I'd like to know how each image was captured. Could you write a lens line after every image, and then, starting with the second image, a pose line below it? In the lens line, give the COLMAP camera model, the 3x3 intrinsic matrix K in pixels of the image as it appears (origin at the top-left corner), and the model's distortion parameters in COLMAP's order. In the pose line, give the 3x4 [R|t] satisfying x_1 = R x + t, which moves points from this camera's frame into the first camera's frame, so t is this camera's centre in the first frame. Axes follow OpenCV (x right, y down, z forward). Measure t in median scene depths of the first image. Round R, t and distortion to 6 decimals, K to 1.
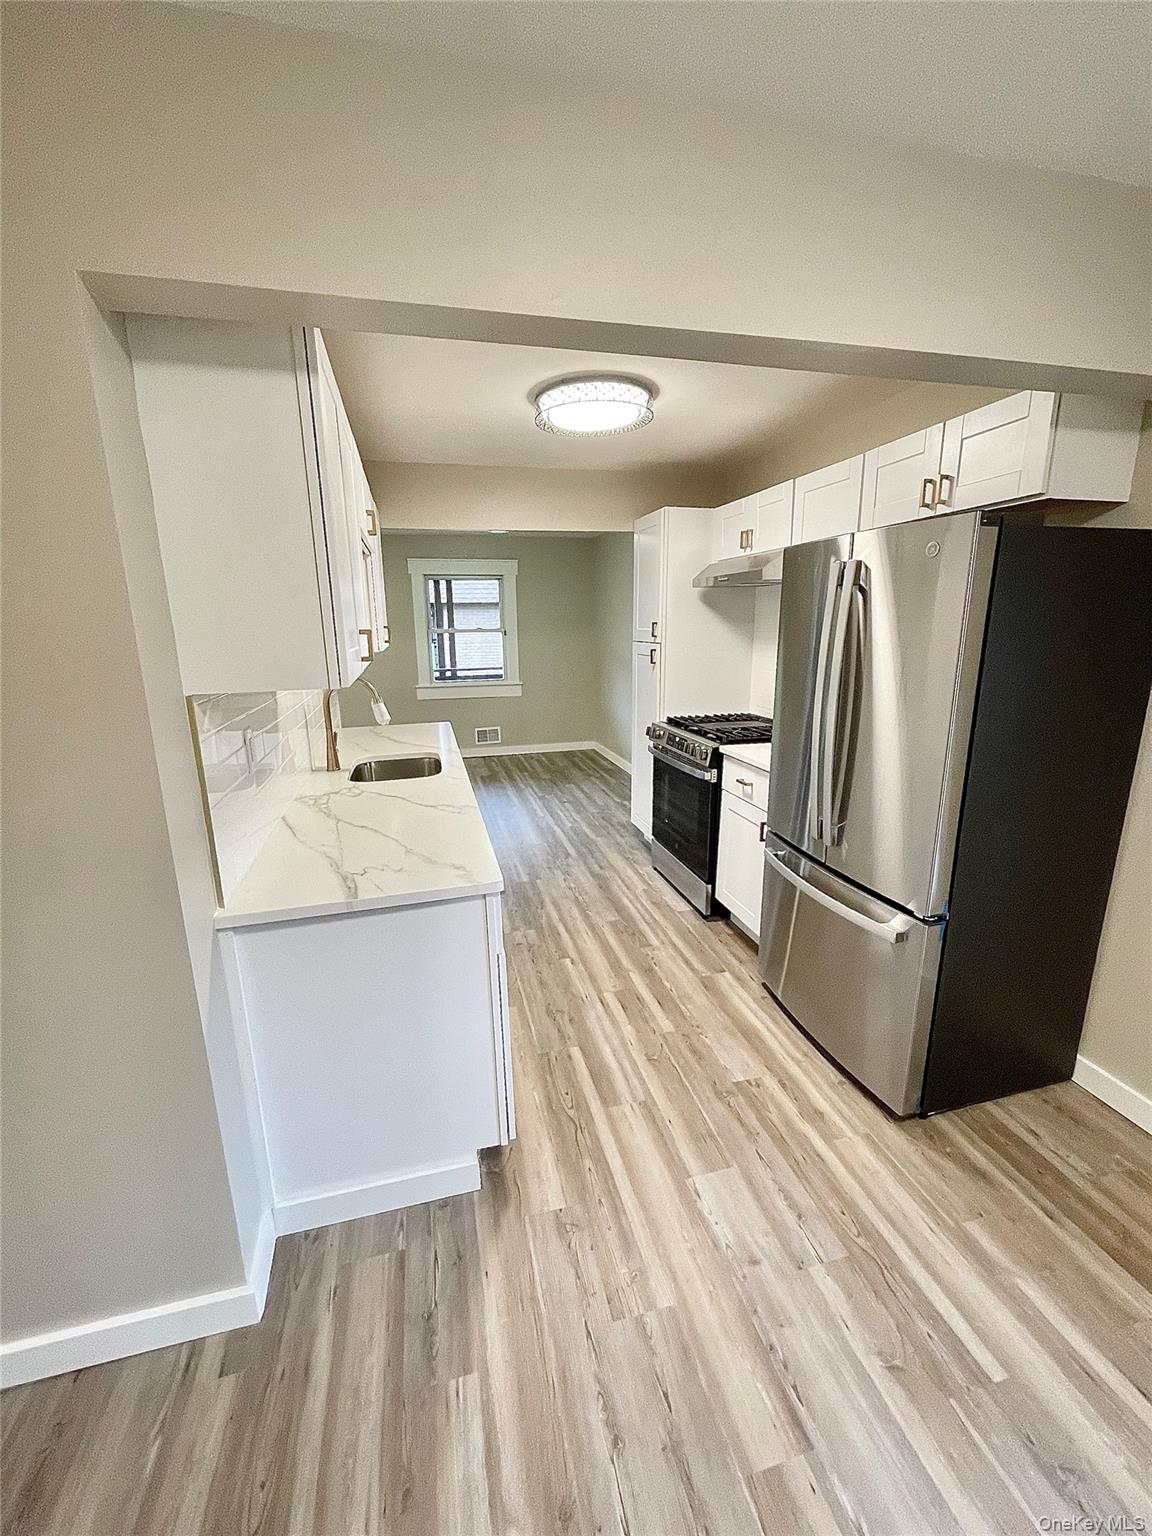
lens RADIAL K [[625.0, 0, 576.0], [0, 625.0, 768.0], [0, 0, 1]] dist [-0.001547, -0.000384]
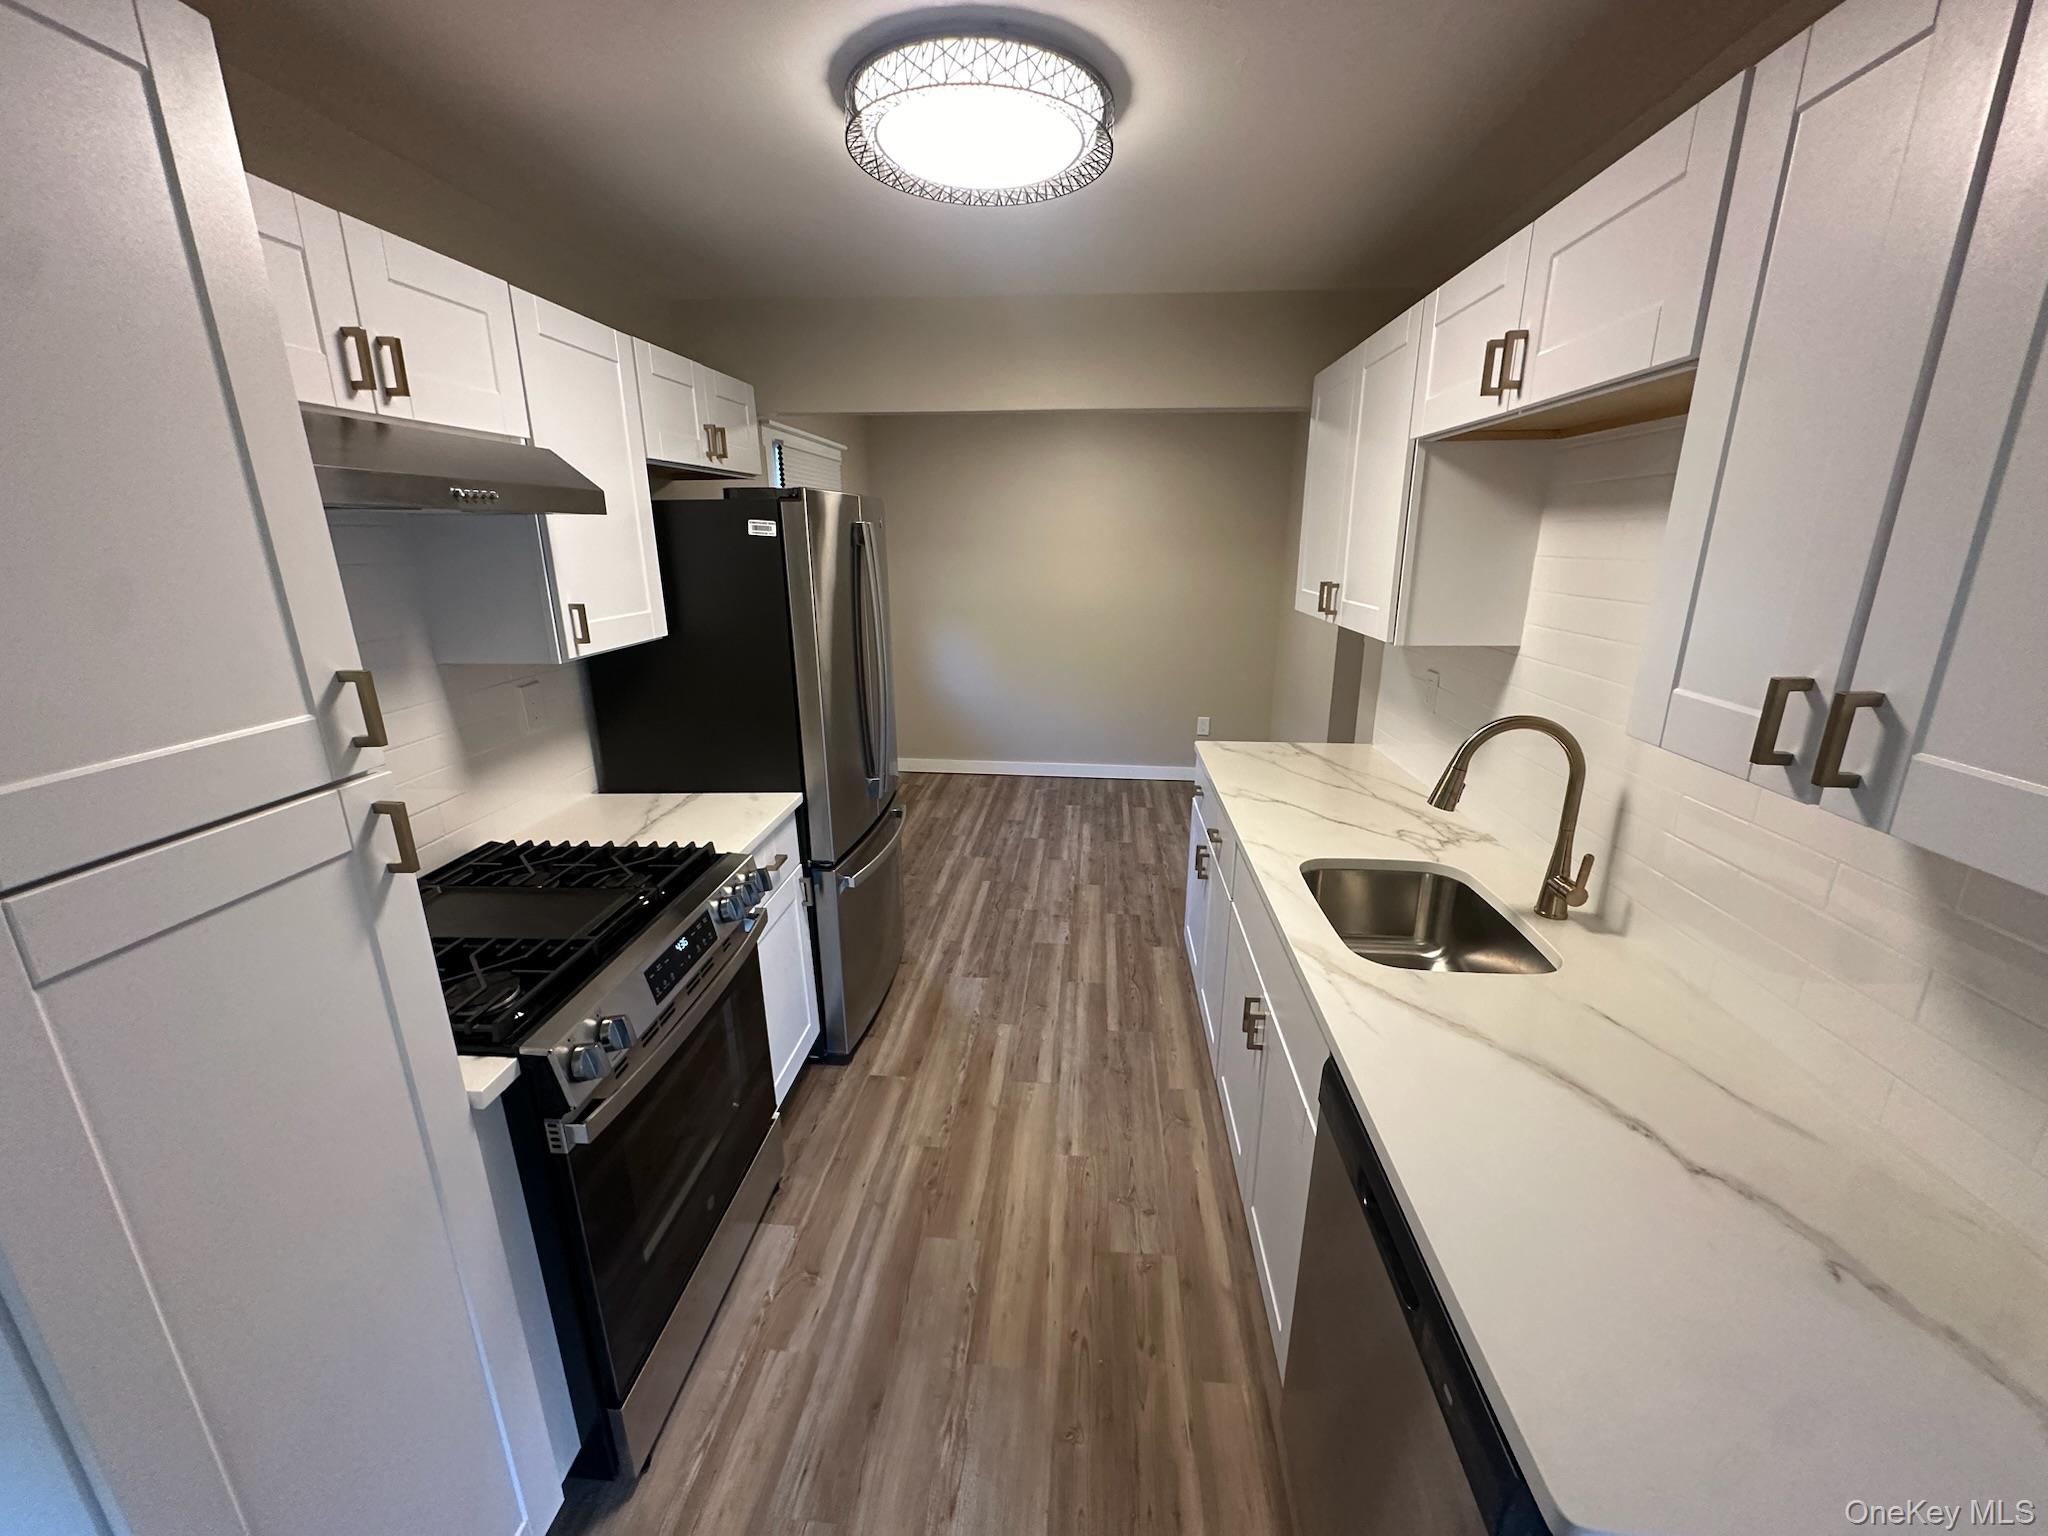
lens RADIAL K [[817.7, 0, 1024.0], [0, 817.7, 768.0], [0, 0, 1]] dist [-0.000088, 0.000315]
pose [[-0.945463, -0.066910, 0.318783, -0.232444], [0.096420, 0.877325, 0.470111, -0.470104], [-0.311132, 0.475209, -0.823027, 1.787185]]
